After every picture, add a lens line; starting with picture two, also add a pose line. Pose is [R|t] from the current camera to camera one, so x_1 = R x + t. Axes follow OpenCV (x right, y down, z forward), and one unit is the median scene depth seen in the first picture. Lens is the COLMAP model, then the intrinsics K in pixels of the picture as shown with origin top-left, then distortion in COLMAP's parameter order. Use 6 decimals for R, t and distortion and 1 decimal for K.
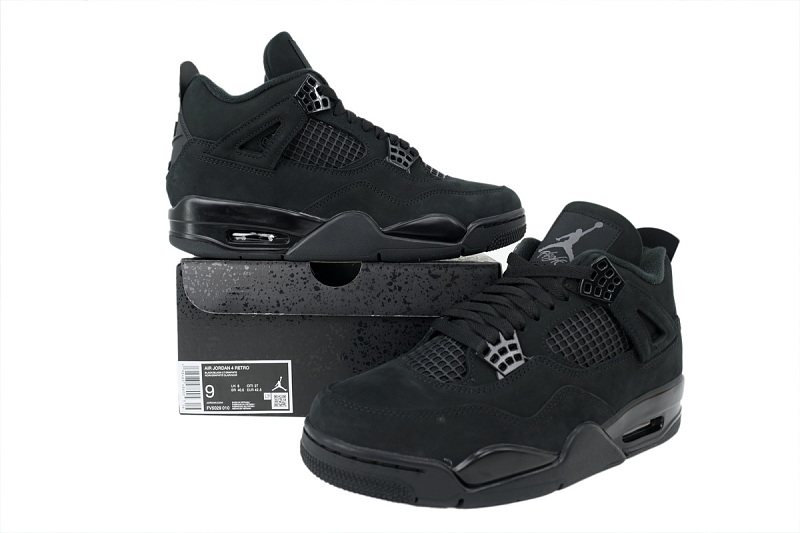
lens RADIAL K [[584.3, 0, 400.0], [0, 584.3, 266.5], [0, 0, 1]] dist [-0.000123, -0.000593]
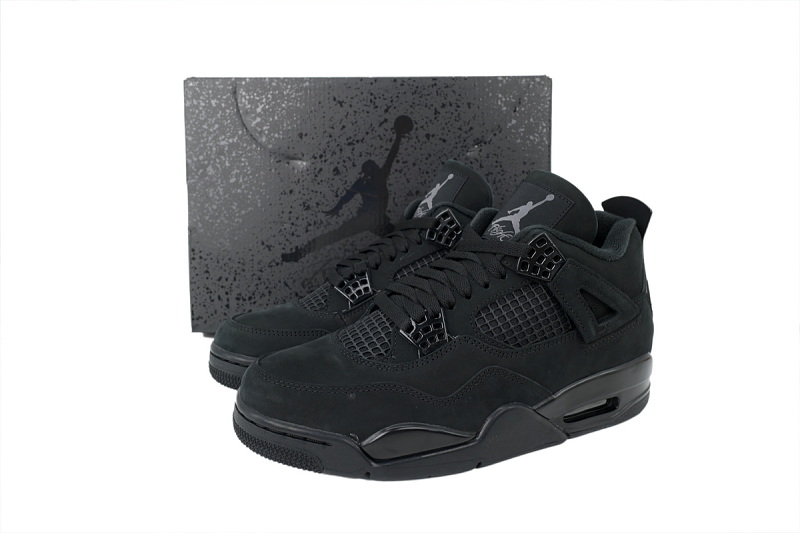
lens RADIAL K [[584.3, 0, 400.0], [0, 584.3, 266.5], [0, 0, 1]] dist [-0.000123, -0.000593]
pose [[0.987470, 0.015398, -0.157057, 0.269022], [-0.000258, 0.995384, 0.095968, -0.054429], [0.157809, -0.094725, 0.982916, 0.022238]]
